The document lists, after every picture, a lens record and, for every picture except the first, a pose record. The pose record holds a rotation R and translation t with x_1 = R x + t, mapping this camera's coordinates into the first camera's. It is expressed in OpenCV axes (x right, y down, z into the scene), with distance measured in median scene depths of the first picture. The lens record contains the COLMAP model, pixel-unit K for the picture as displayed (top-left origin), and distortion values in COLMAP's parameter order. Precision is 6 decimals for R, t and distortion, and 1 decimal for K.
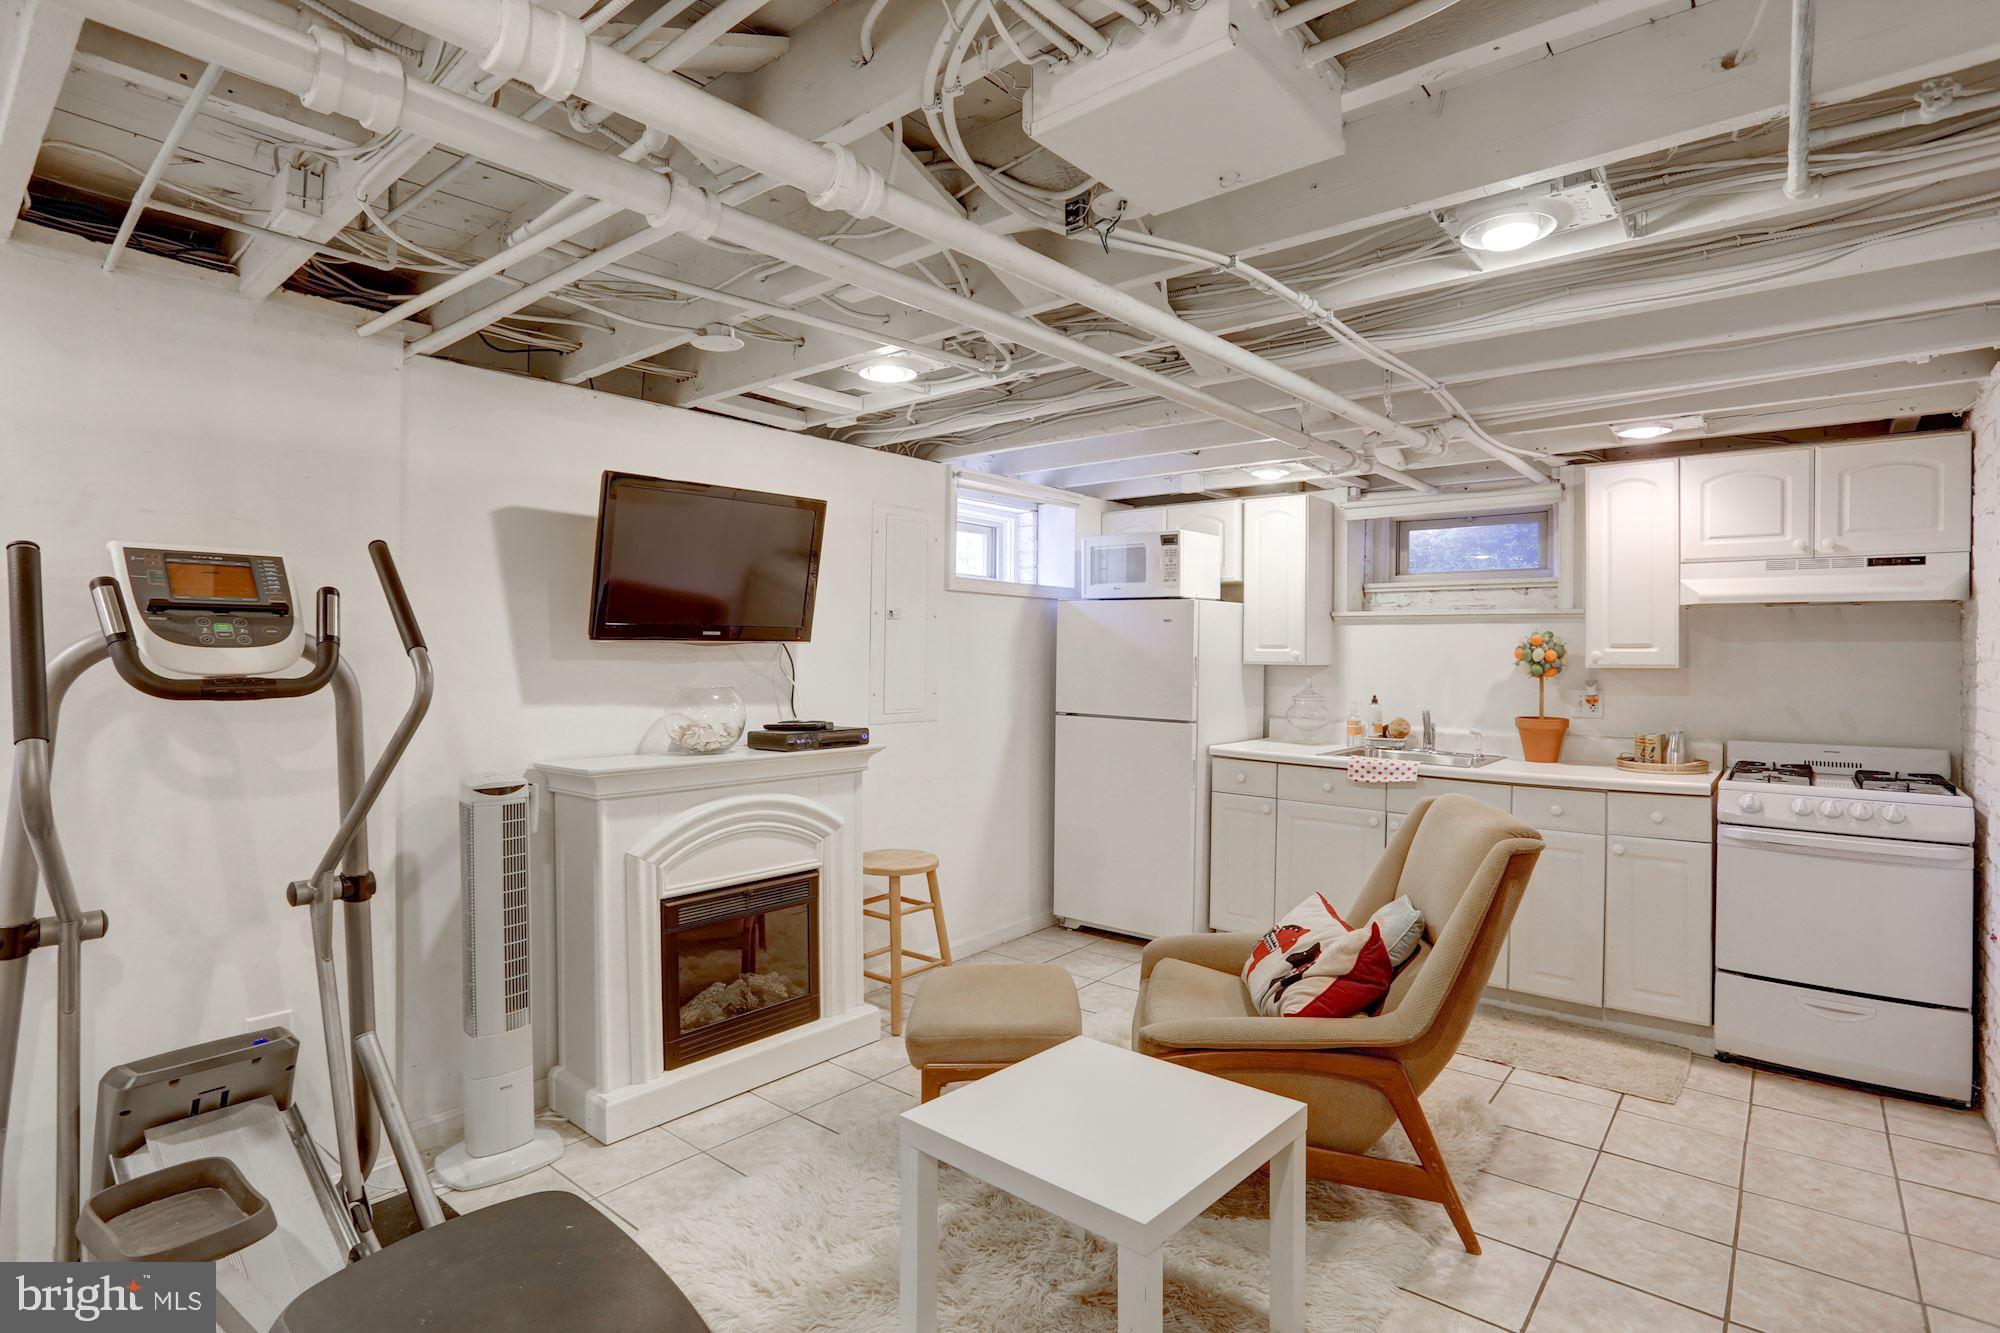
lens RADIAL K [[991.2, 0, 993.5], [0, 991.2, 651.9], [0, 0, 1]] dist [-0.079056, 0.039916]
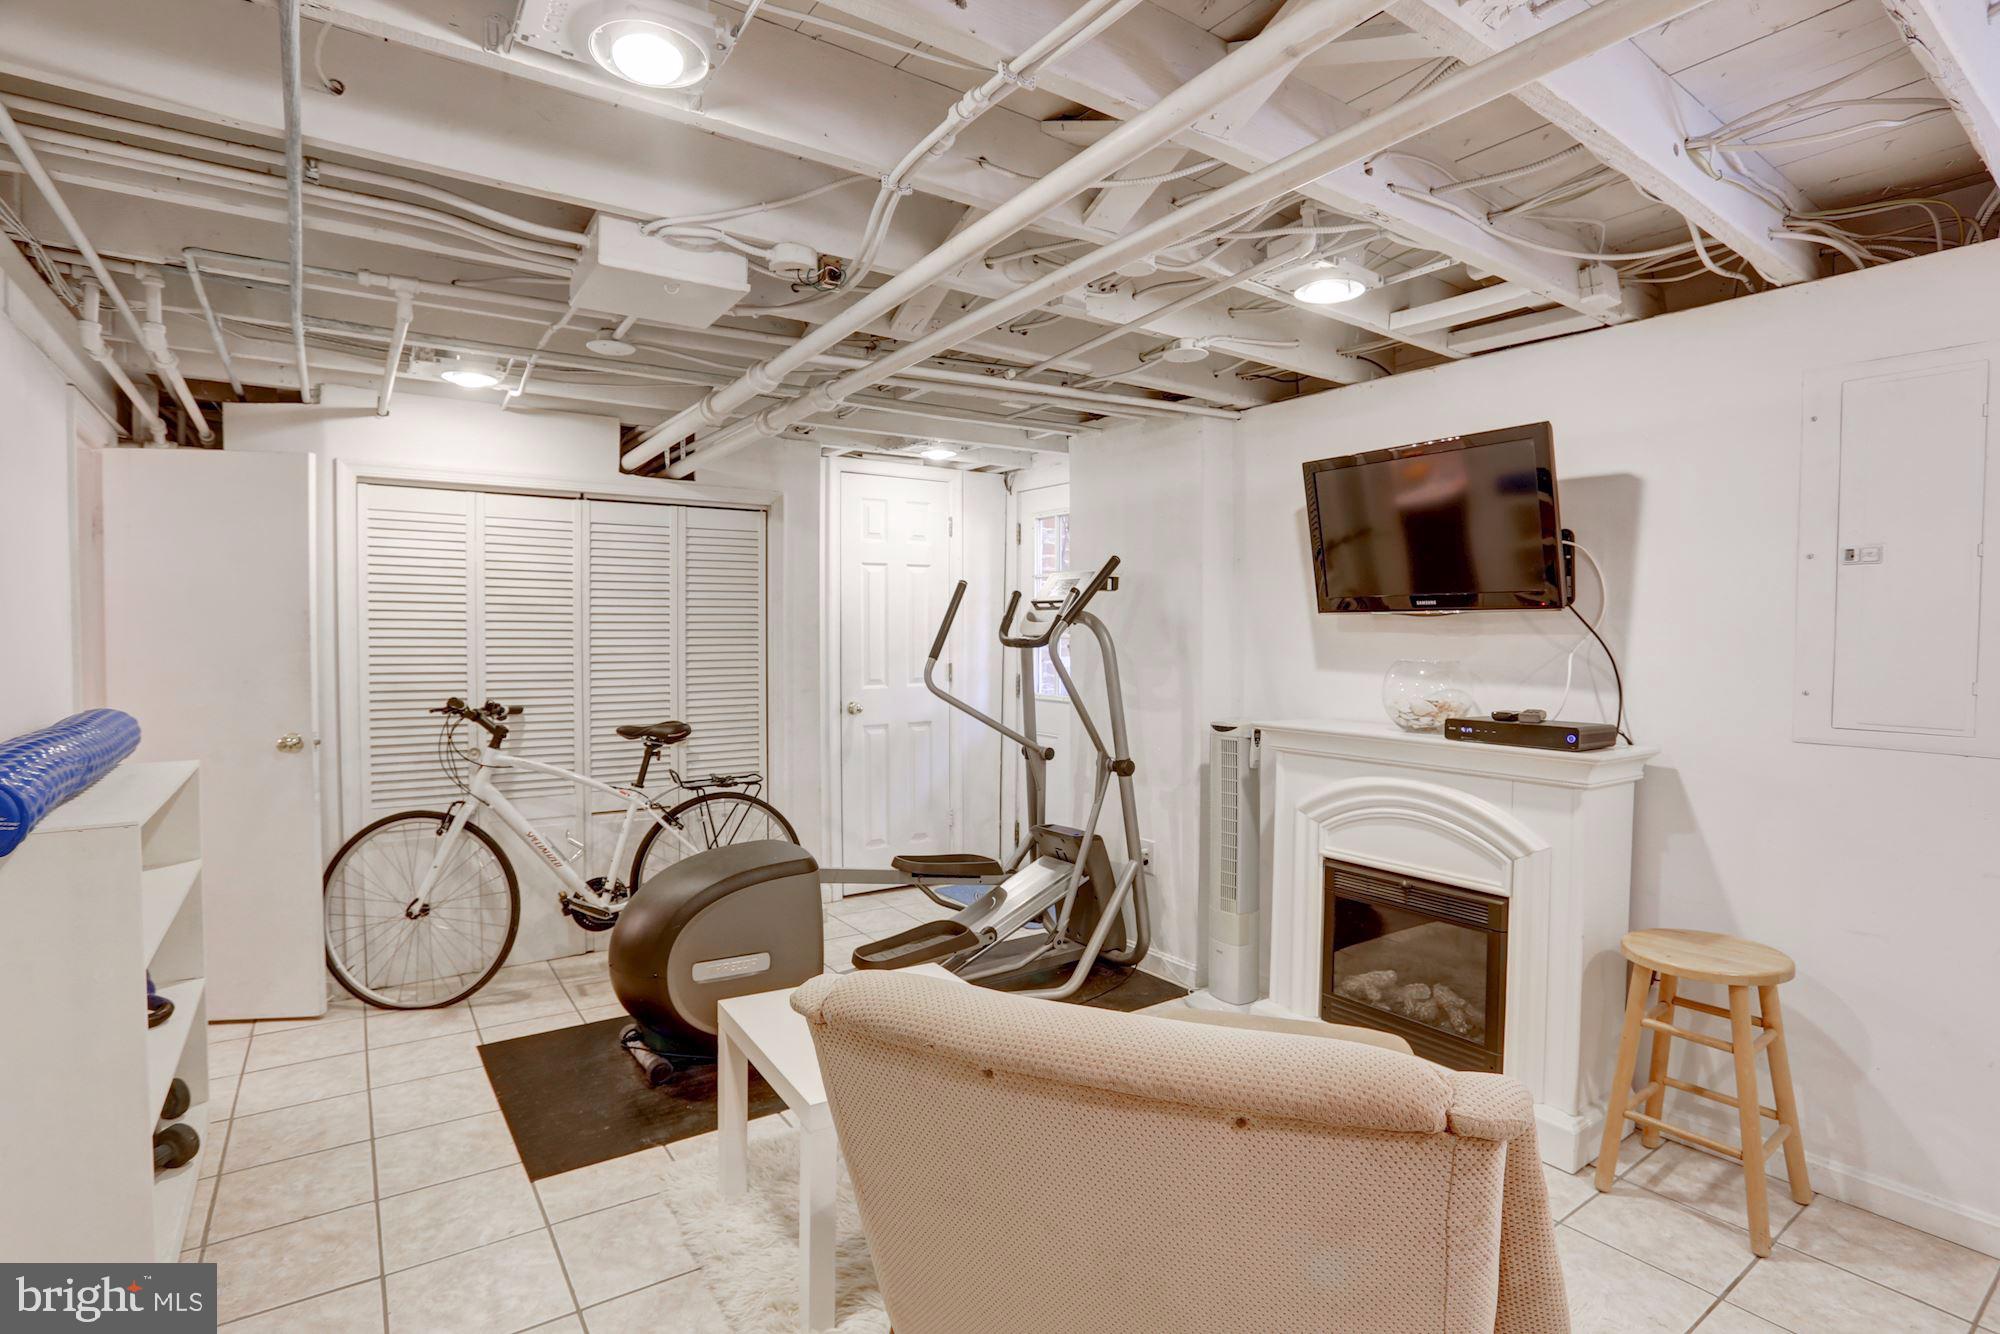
lens RADIAL K [[991.2, 0, 993.5], [0, 991.2, 652.4], [0, 0, 1]] dist [-0.079056, 0.039916]
pose [[-0.269556, 0.019118, -0.962795, 0.684227], [-0.005300, 0.999758, 0.021336, 0.009810], [0.962970, 0.010854, -0.269390, 0.830048]]
